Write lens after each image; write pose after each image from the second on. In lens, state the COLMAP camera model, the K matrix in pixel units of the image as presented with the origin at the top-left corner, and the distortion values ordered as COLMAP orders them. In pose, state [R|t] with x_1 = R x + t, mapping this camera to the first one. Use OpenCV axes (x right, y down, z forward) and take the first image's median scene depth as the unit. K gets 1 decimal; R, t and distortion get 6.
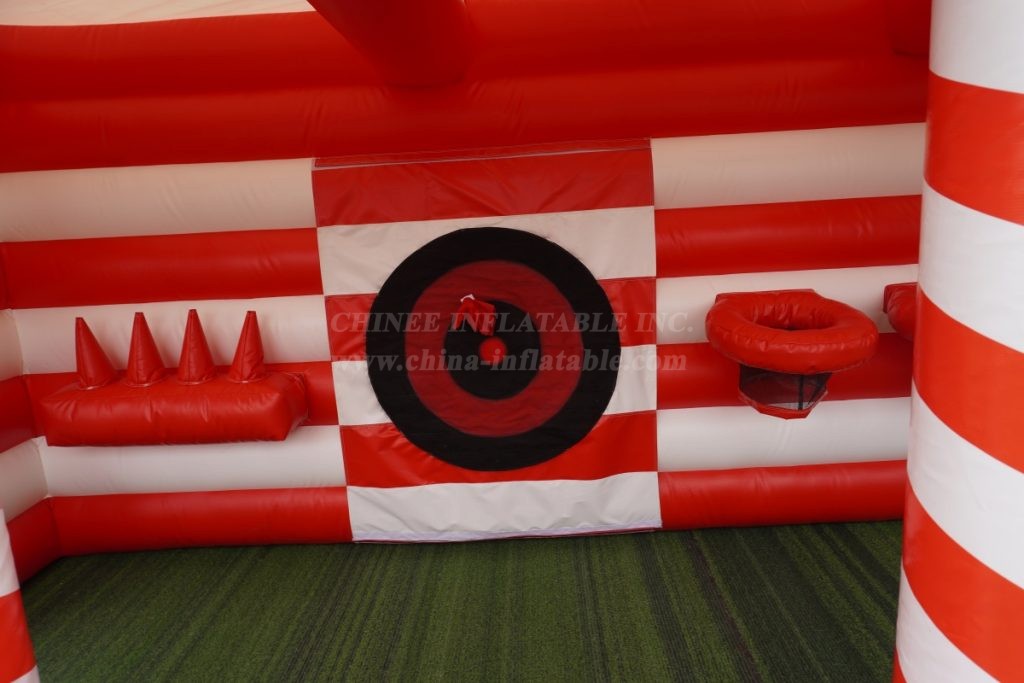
lens RADIAL K [[685.7, 0, 514.8], [0, 685.7, 349.2], [0, 0, 1]] dist [-0.028784, 0.008329]
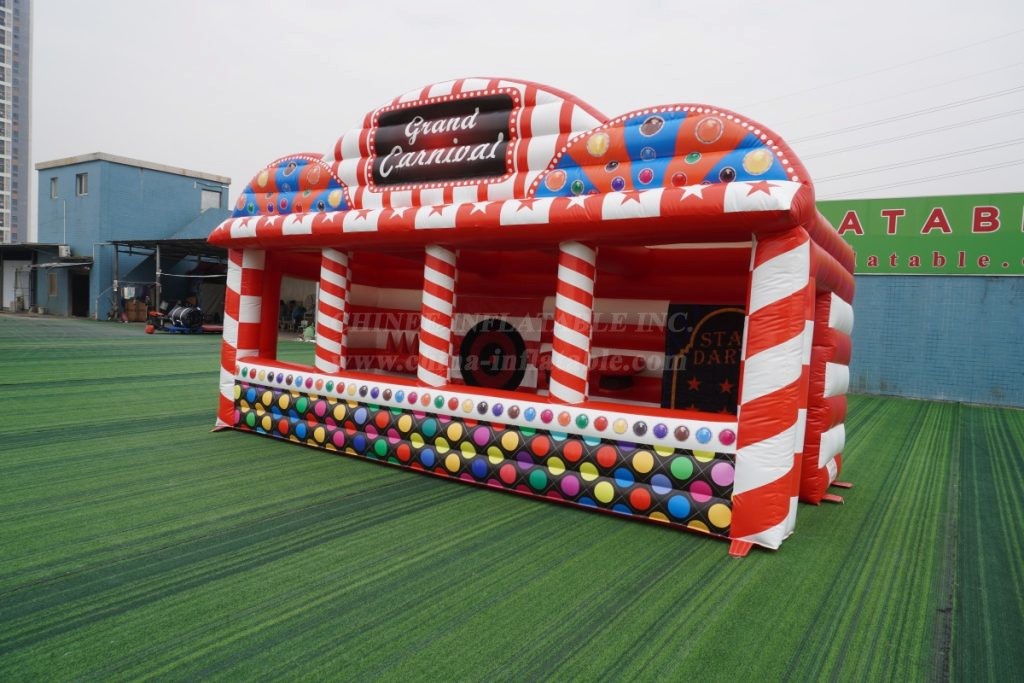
lens RADIAL K [[685.7, 0, 514.8], [0, 685.7, 349.2], [0, 0, 1]] dist [-0.028784, 0.008329]
pose [[0.822782, 0.135356, -0.552004, 1.749823], [-0.216785, 0.972542, -0.084651, 0.198106], [0.525389, 0.189316, 0.829534, -1.505141]]
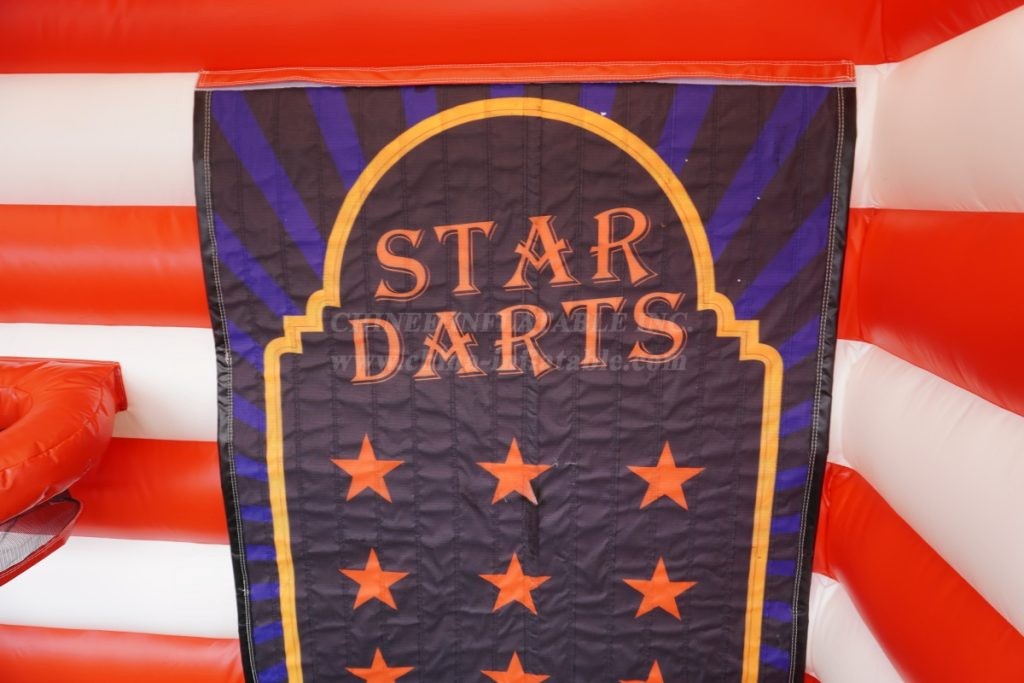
lens RADIAL K [[685.7, 0, 514.8], [0, 685.7, 349.2], [0, 0, 1]] dist [-0.028784, 0.008329]
pose [[0.994719, 0.092717, -0.044015, 1.044361], [-0.089824, 0.993918, 0.063701, -0.181501], [0.049654, -0.059411, 0.996998, 0.443174]]
